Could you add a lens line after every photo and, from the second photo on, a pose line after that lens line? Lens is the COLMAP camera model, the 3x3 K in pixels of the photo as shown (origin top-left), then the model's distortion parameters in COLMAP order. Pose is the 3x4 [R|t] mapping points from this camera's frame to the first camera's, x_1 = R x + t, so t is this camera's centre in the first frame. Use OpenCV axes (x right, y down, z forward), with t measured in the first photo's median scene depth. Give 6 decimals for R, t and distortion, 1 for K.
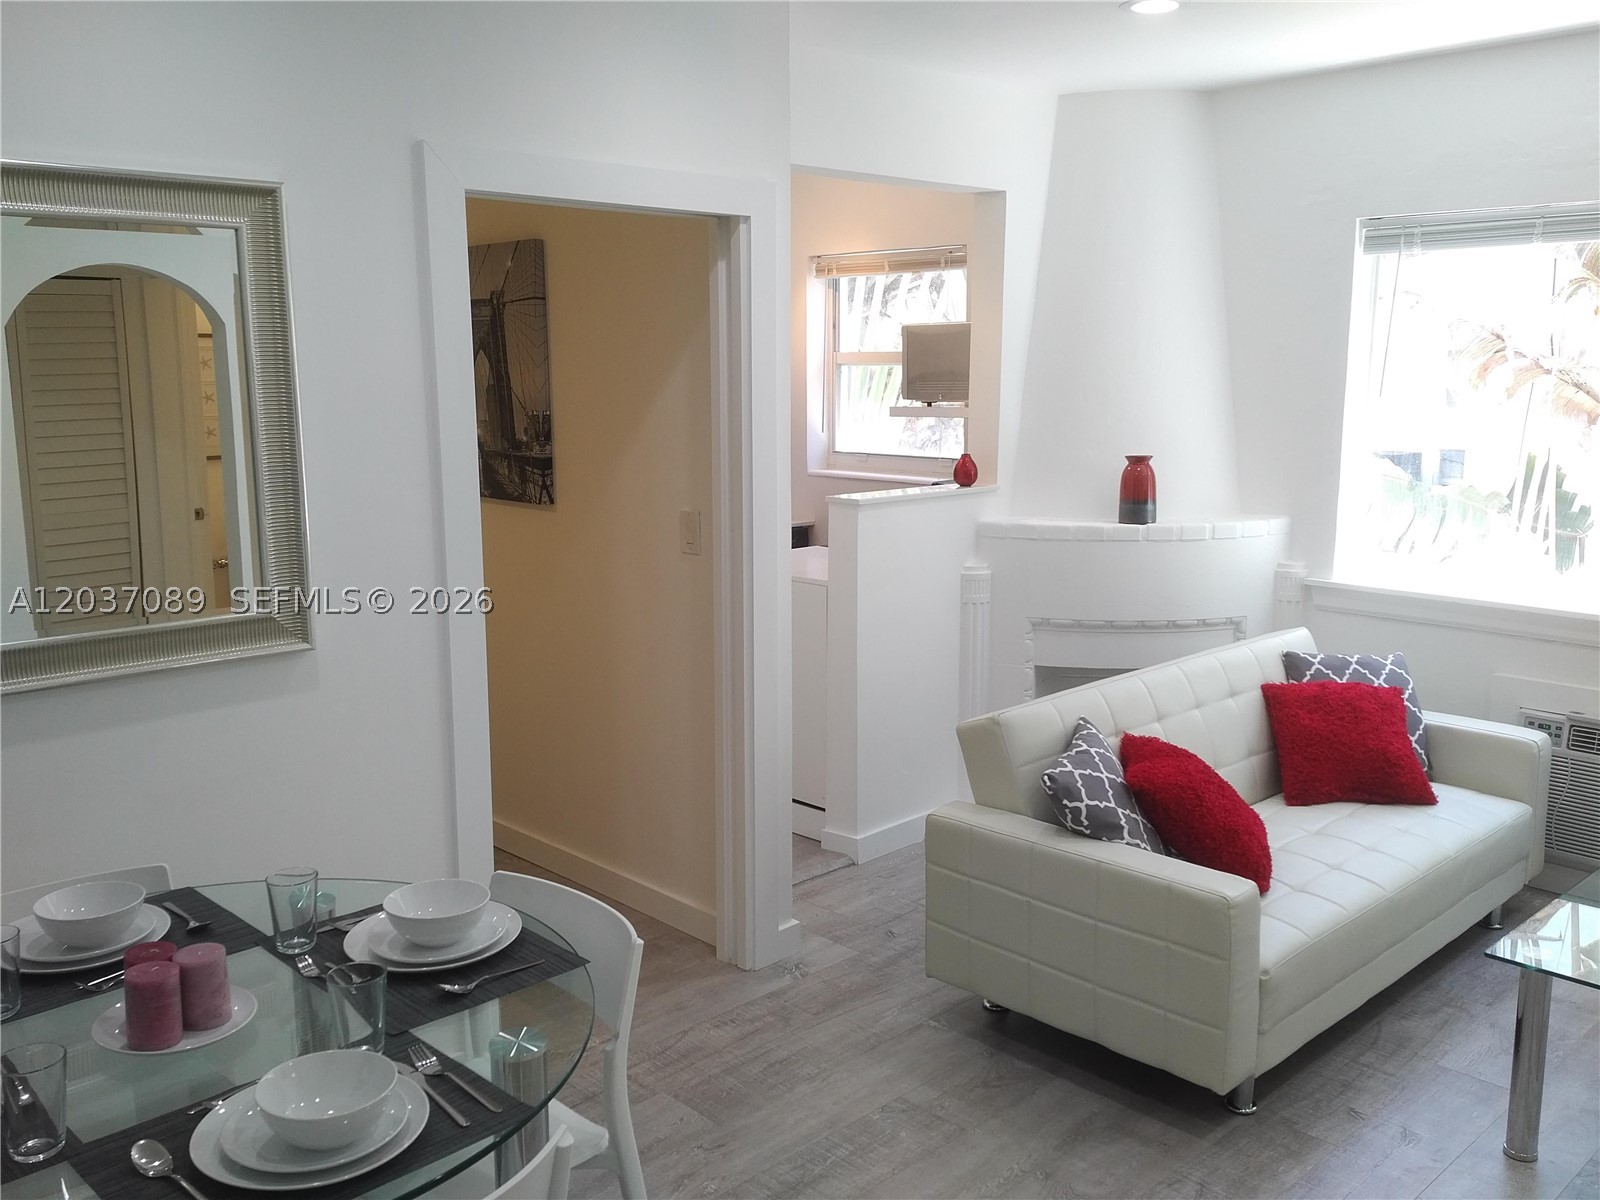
lens RADIAL K [[1343.1, 0, 800.0], [0, 1343.1, 600.0], [0, 0, 1]] dist [0.055416, -0.224292]
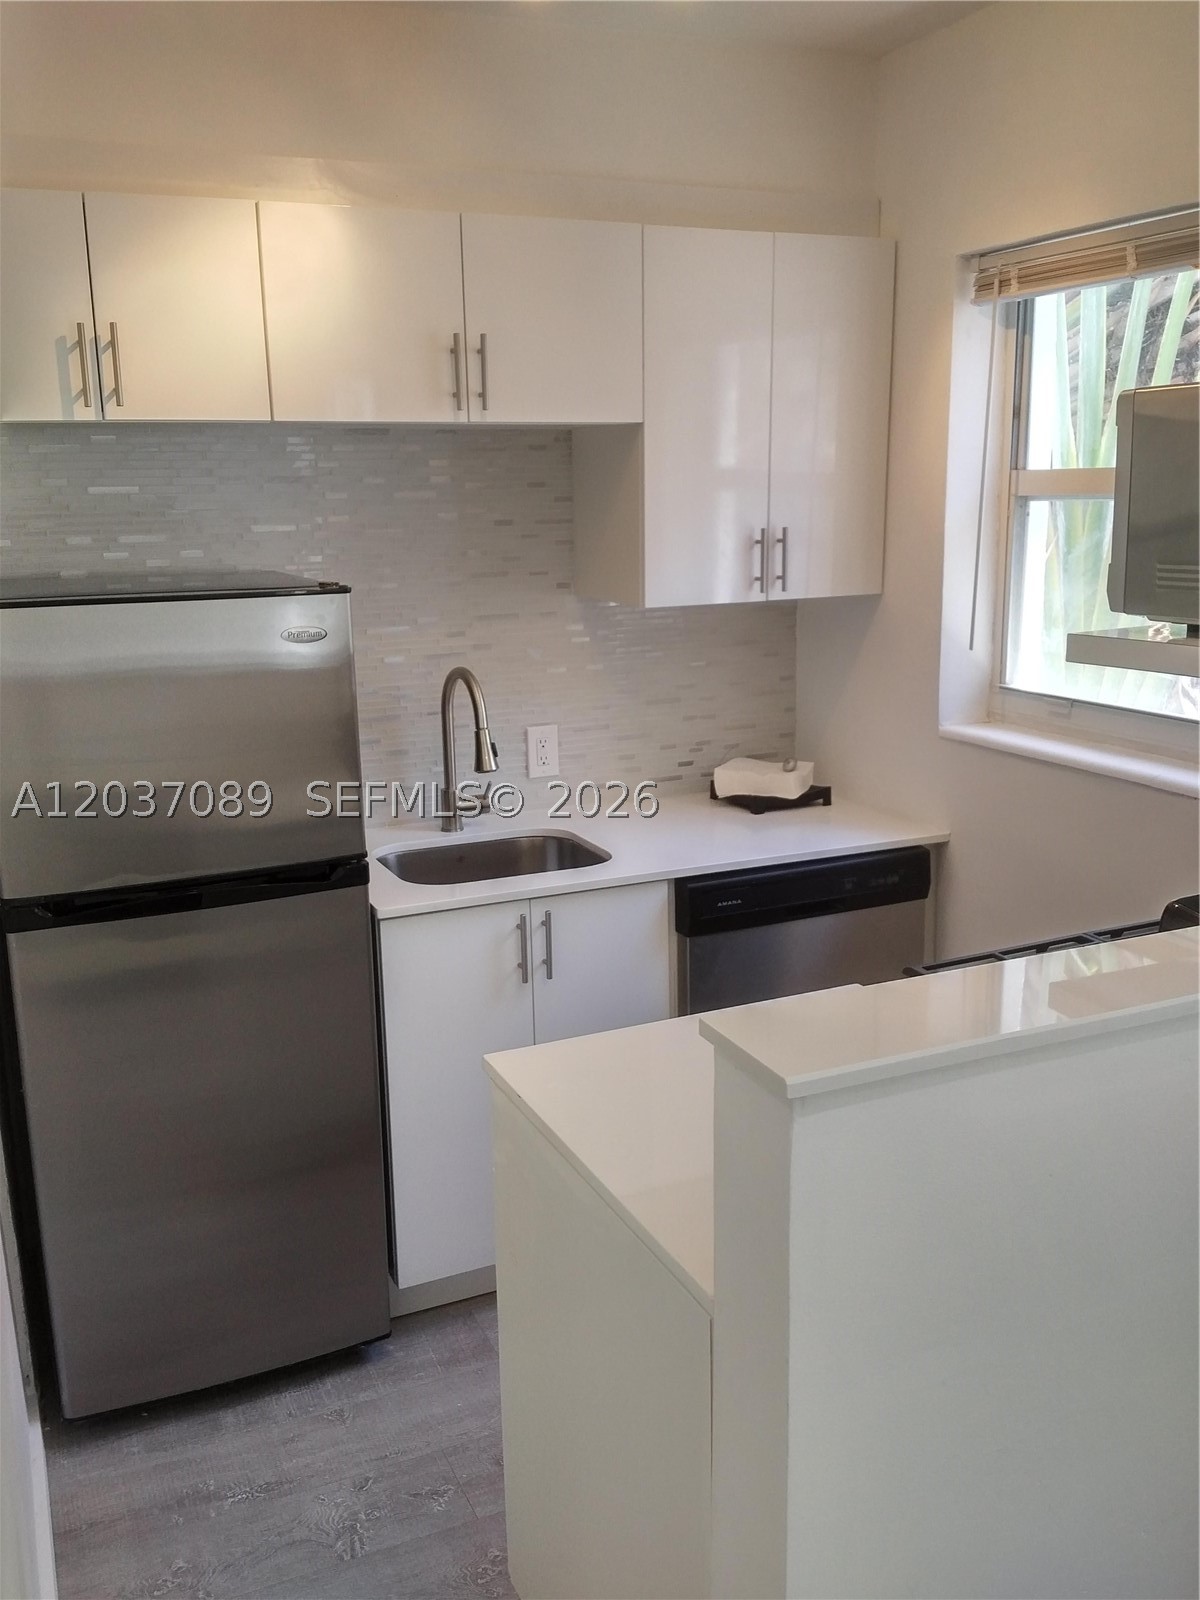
lens RADIAL K [[1343.1, 0, 600.0], [0, 1343.1, 800.0], [0, 0, 1]] dist [0.055416, -0.224292]
pose [[0.933230, 0.062481, -0.353805, 0.068004], [-0.045362, 0.997372, 0.056484, -0.099932], [0.356404, -0.036663, 0.933612, 0.564763]]
